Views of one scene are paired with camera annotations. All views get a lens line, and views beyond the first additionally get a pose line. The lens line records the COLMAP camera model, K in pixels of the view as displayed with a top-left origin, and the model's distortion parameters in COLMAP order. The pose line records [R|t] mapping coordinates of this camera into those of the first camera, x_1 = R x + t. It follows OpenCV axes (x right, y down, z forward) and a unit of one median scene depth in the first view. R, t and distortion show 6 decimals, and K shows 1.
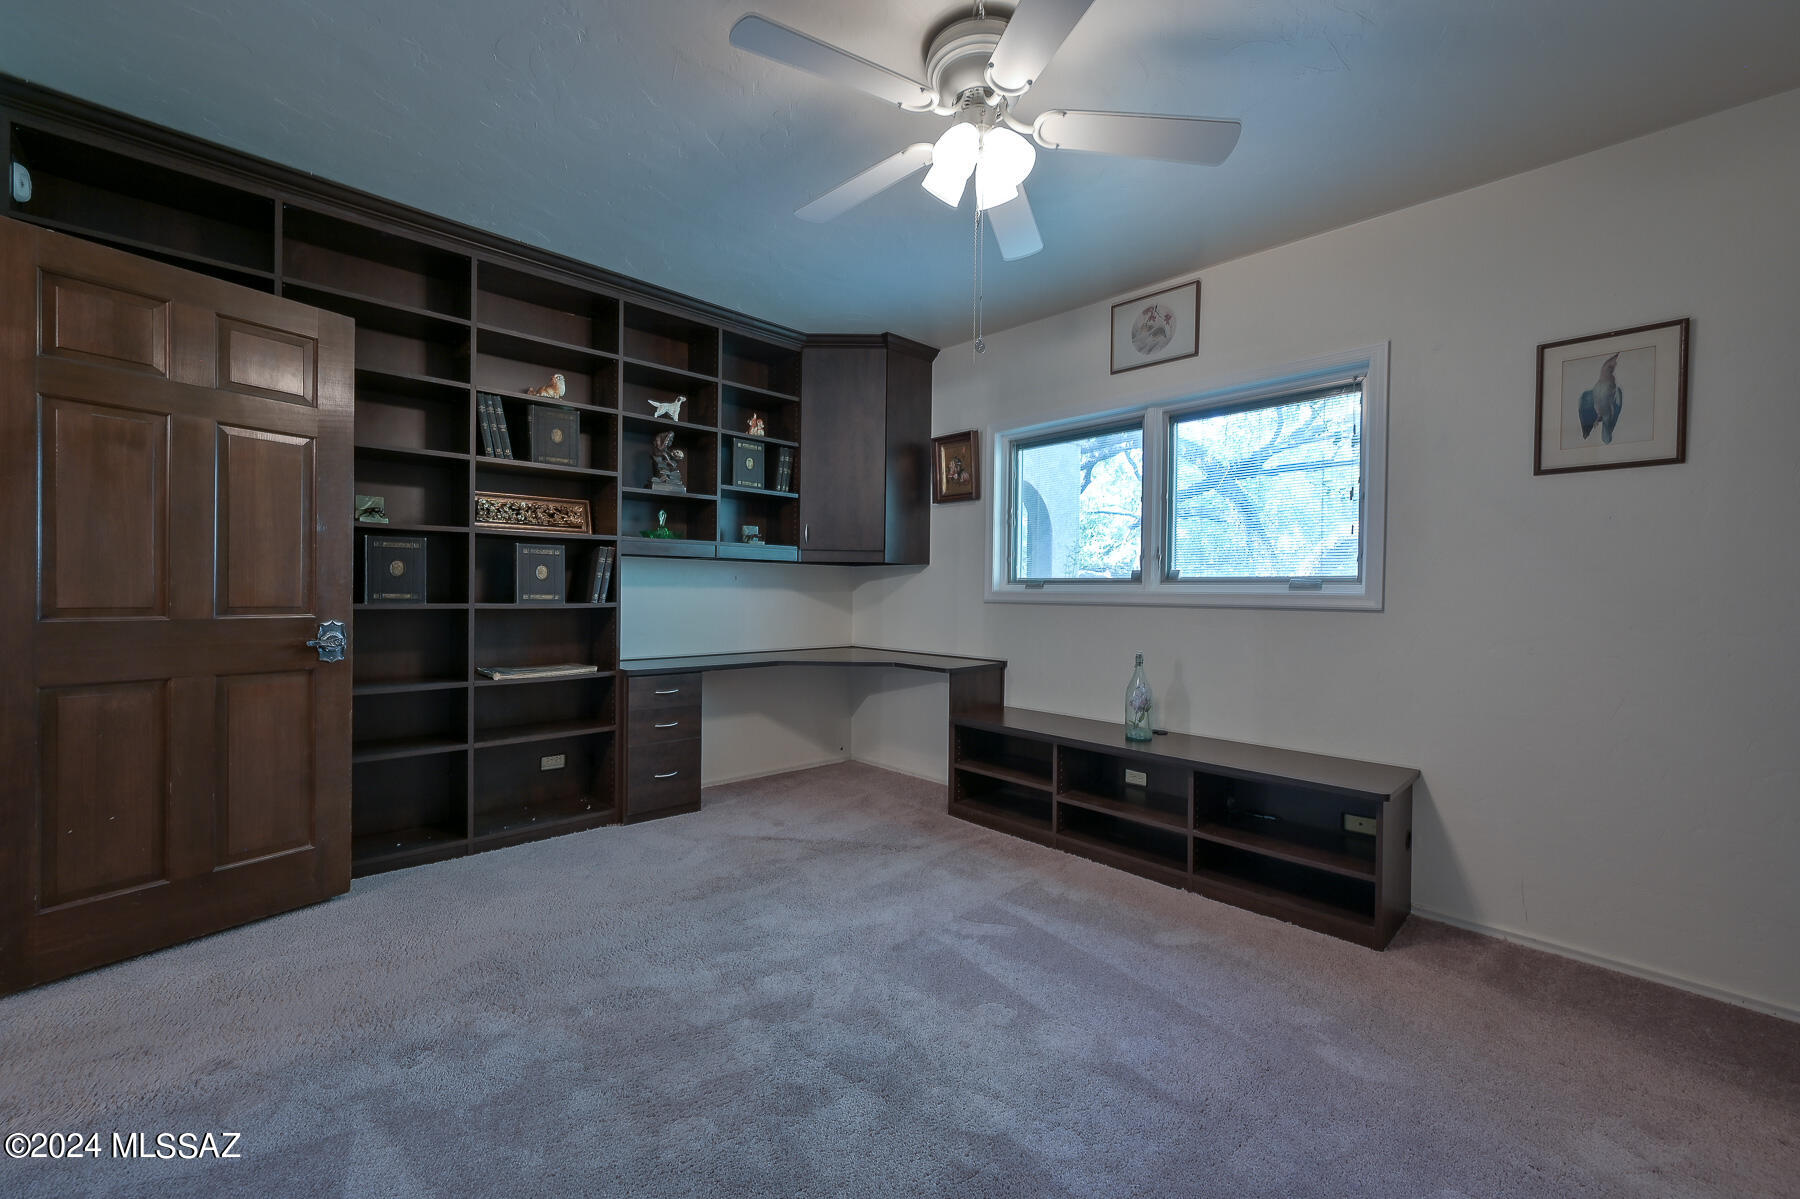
lens RADIAL K [[709.3, 0, 886.8], [0, 709.3, 597.0], [0, 0, 1]] dist [0.002423, 0.000013]
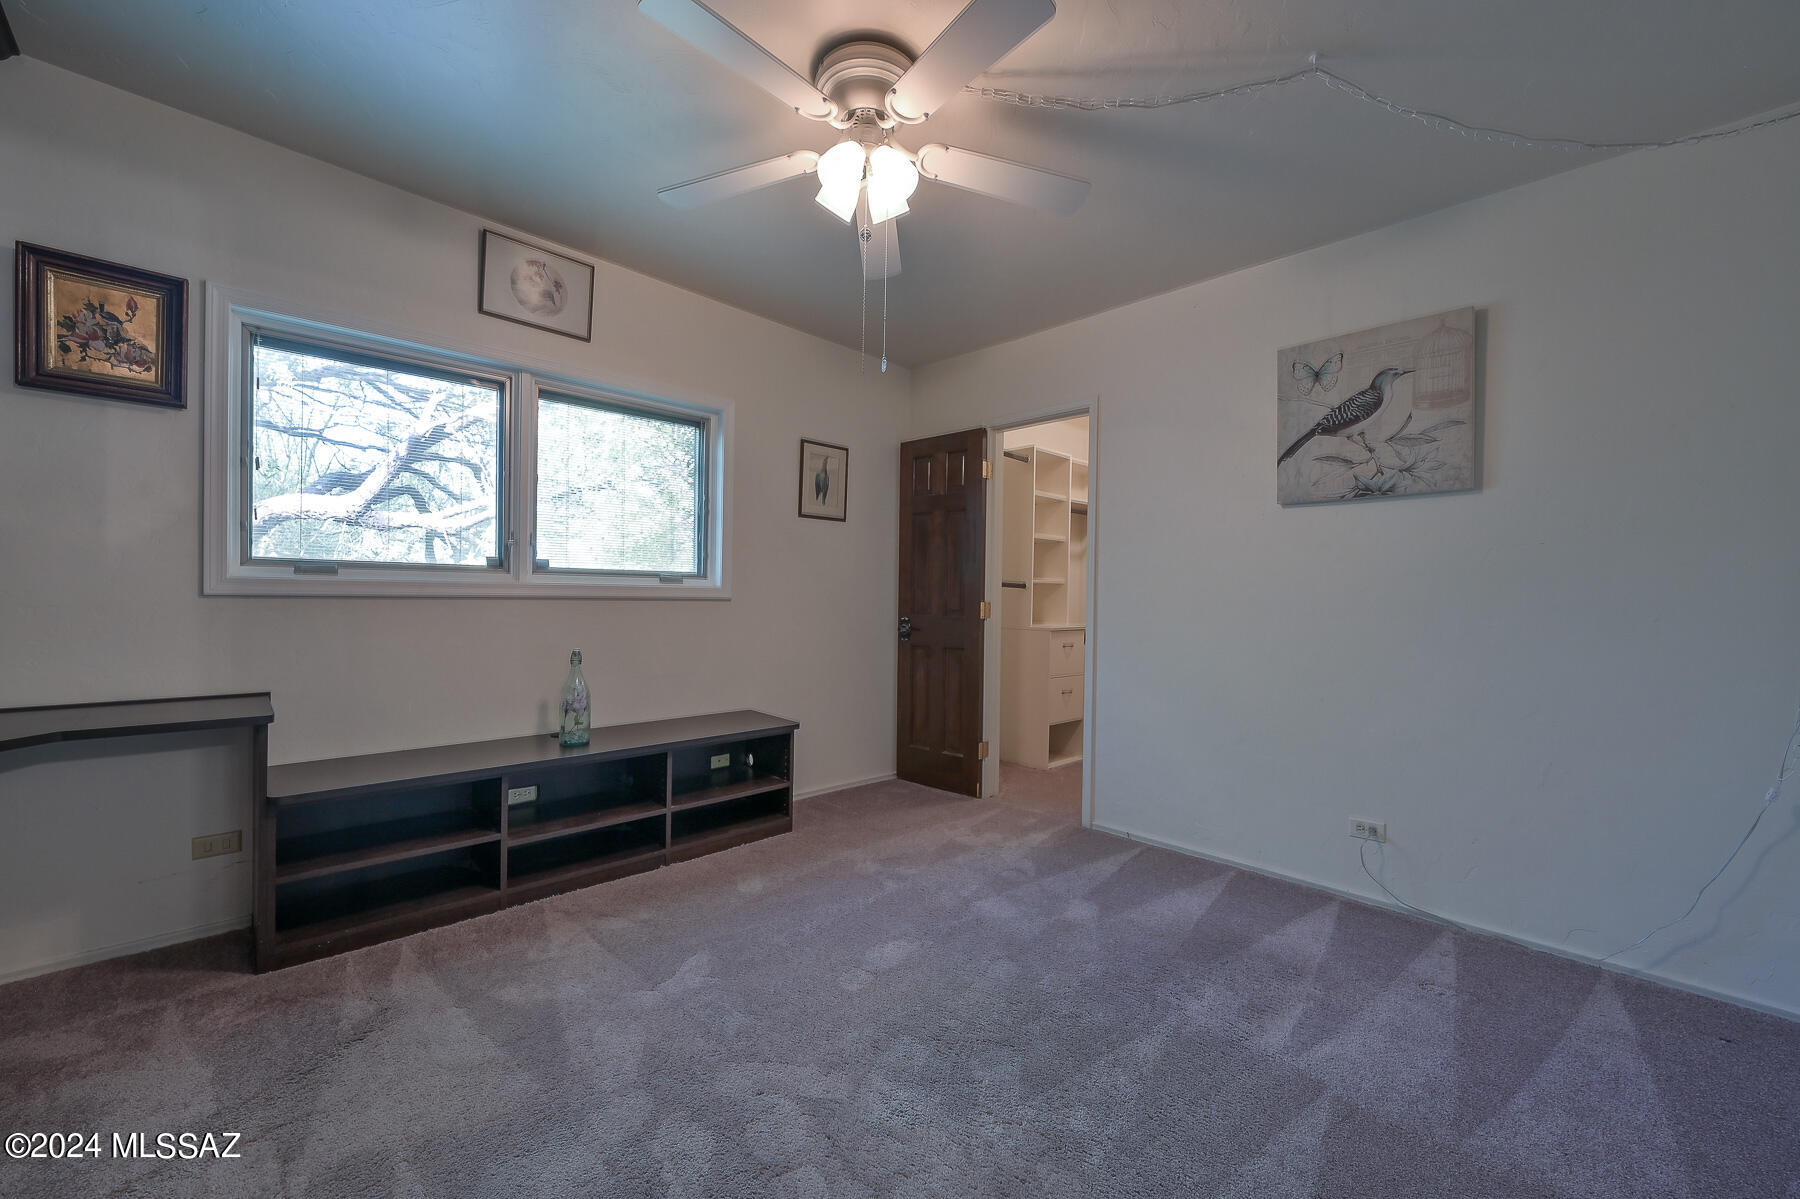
lens RADIAL K [[709.3, 0, 890.2], [0, 709.3, 601.3], [0, 0, 1]] dist [0.002423, 0.000013]
pose [[-0.011311, -0.023051, 0.999670, -0.565328], [-0.011681, 0.999669, 0.022919, -0.010294], [-0.999868, -0.011417, -0.011577, 0.602996]]
